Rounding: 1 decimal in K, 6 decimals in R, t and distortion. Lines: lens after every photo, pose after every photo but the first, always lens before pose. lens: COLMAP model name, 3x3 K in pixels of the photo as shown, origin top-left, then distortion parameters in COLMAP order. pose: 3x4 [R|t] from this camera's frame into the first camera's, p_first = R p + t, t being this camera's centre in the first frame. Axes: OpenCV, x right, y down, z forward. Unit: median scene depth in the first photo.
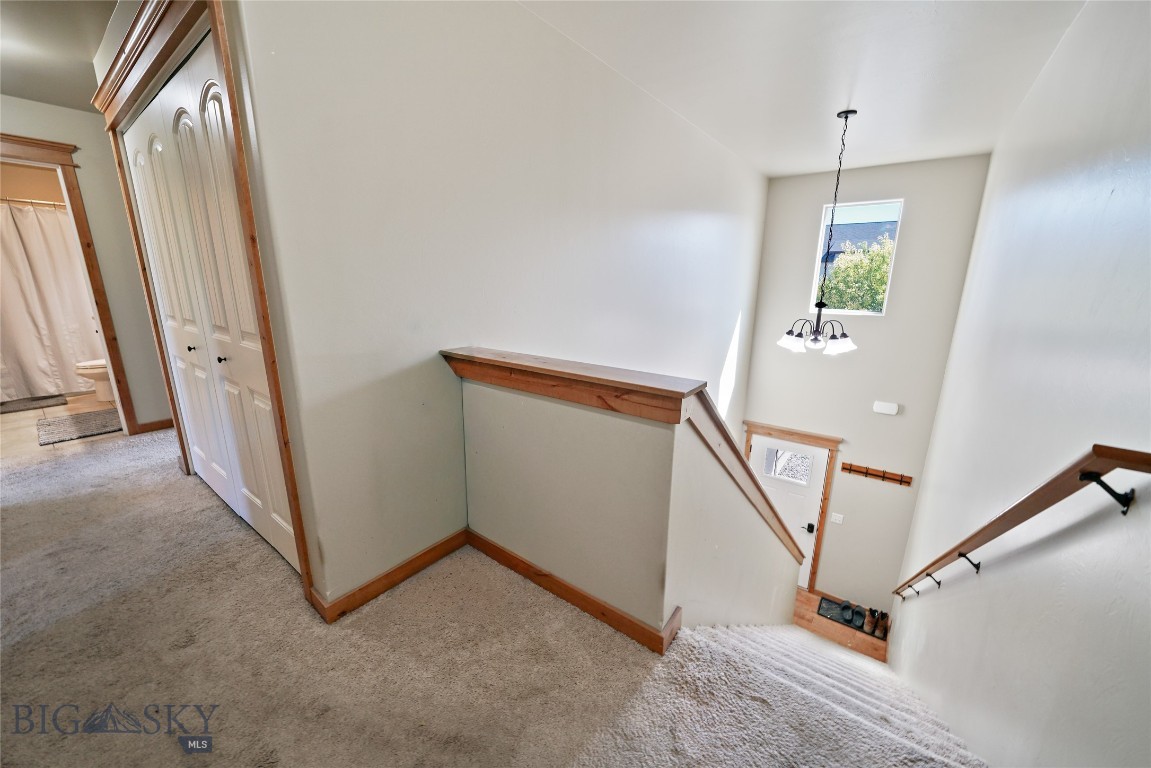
lens RADIAL K [[433.7, 0, 574.1], [0, 433.7, 392.4], [0, 0, 1]] dist [-0.009359, 0.000819]
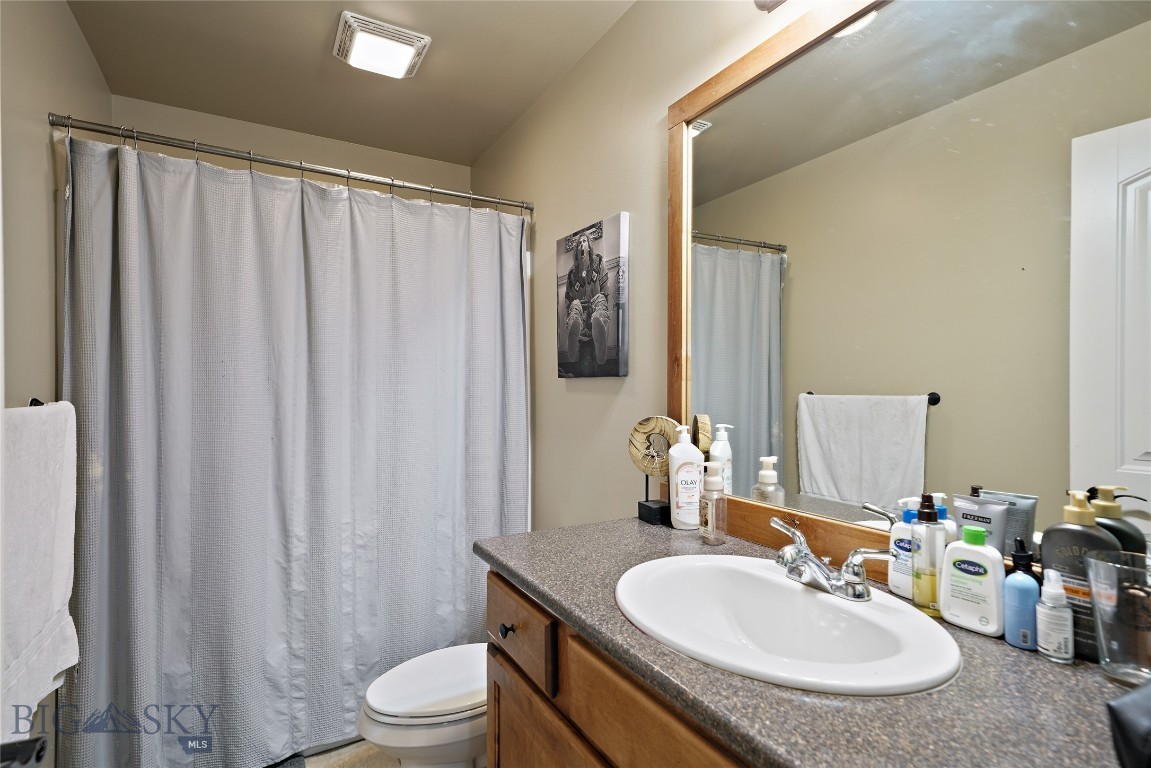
lens RADIAL K [[568.6, 0, 573.4], [0, 568.6, 386.7], [0, 0, 1]] dist [0.011940, 0.000107]
pose [[0.917100, -0.007987, -0.398577, -1.108554], [-0.089012, 0.970457, -0.224255, -0.230452], [0.388593, 0.241143, 0.889295, 0.845845]]
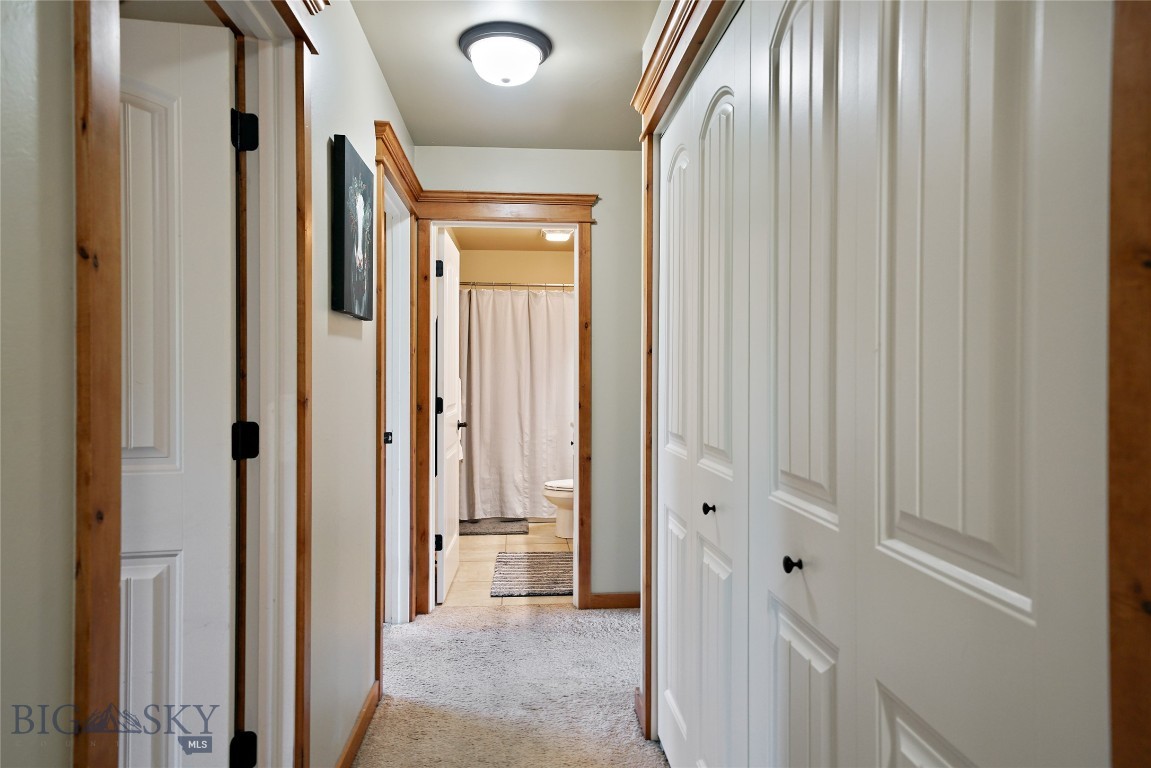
lens RADIAL K [[685.6, 0, 576.0], [0, 685.6, 383.2], [0, 0, 1]] dist [0.037015, 0.001522]
pose [[0.677945, -0.002284, -0.735109, -0.290079], [-0.176795, 0.970138, -0.166061, -0.055728], [0.713536, 0.242543, 0.657296, 0.247766]]
